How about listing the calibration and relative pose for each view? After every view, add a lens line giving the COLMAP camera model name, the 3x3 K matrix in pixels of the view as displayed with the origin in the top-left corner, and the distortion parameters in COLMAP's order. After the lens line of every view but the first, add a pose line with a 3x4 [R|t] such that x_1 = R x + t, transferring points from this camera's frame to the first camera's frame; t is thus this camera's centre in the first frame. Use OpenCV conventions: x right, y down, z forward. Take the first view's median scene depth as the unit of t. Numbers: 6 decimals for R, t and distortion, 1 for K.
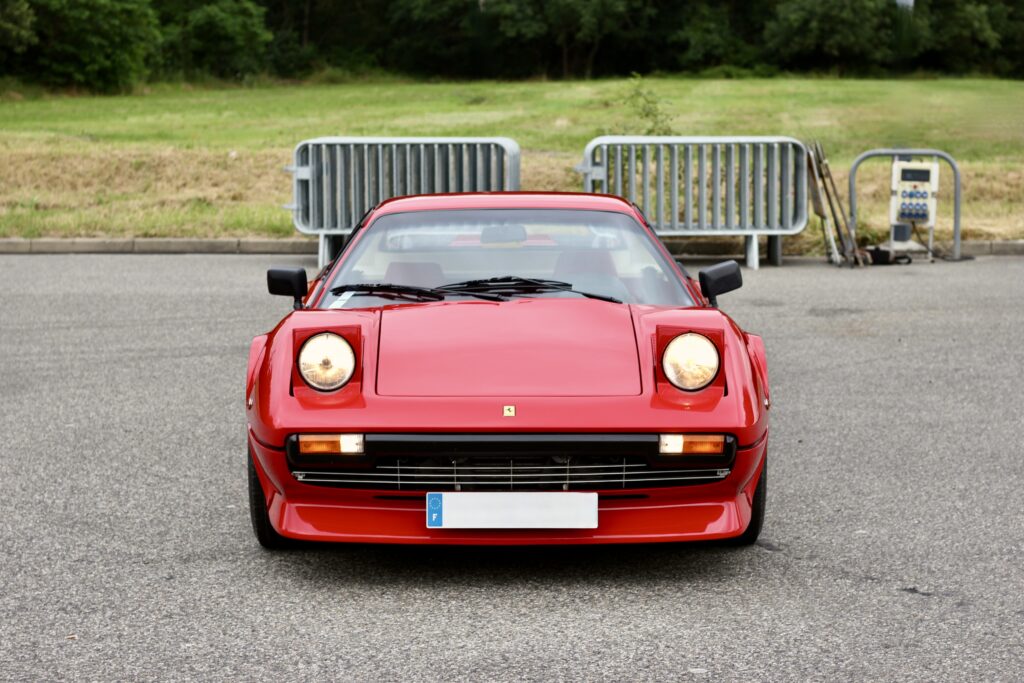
lens RADIAL K [[2594.6, 0, 512.0], [0, 2594.6, 341.5], [0, 0, 1]] dist [-0.122087, 0.767206]
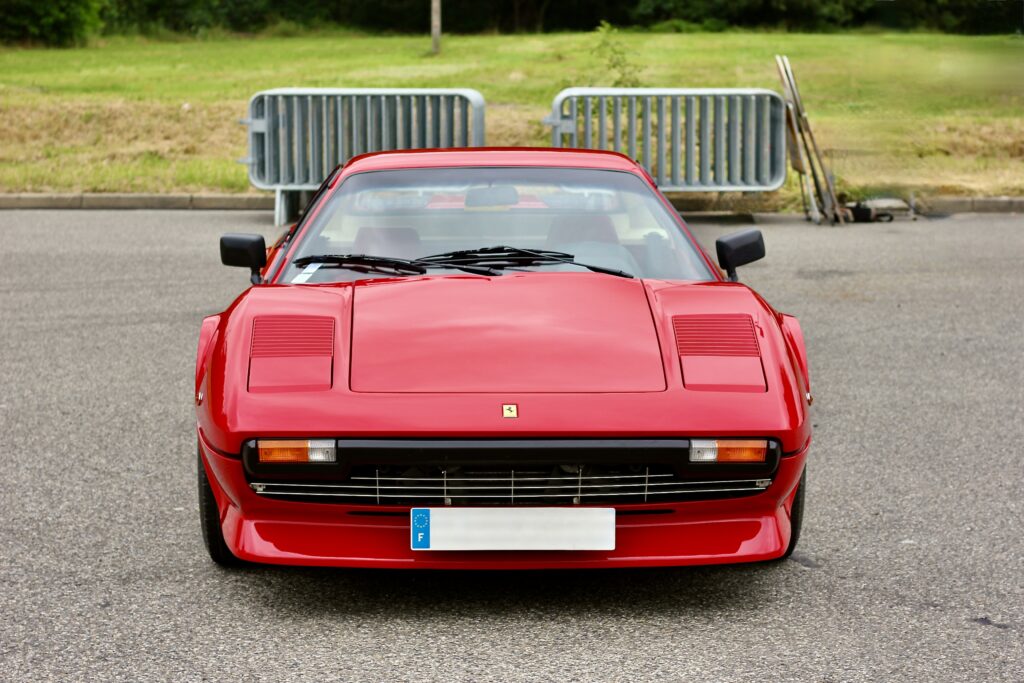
lens RADIAL K [[2391.7, 0, 512.0], [0, 2391.7, 341.5], [0, 0, 1]] dist [-0.090368, 0.043269]
pose [[0.999650, -0.000328, 0.026447, -0.016564], [-0.000335, 0.999685, 0.025087, -0.011930], [-0.026447, -0.025087, 0.999335, 0.182649]]
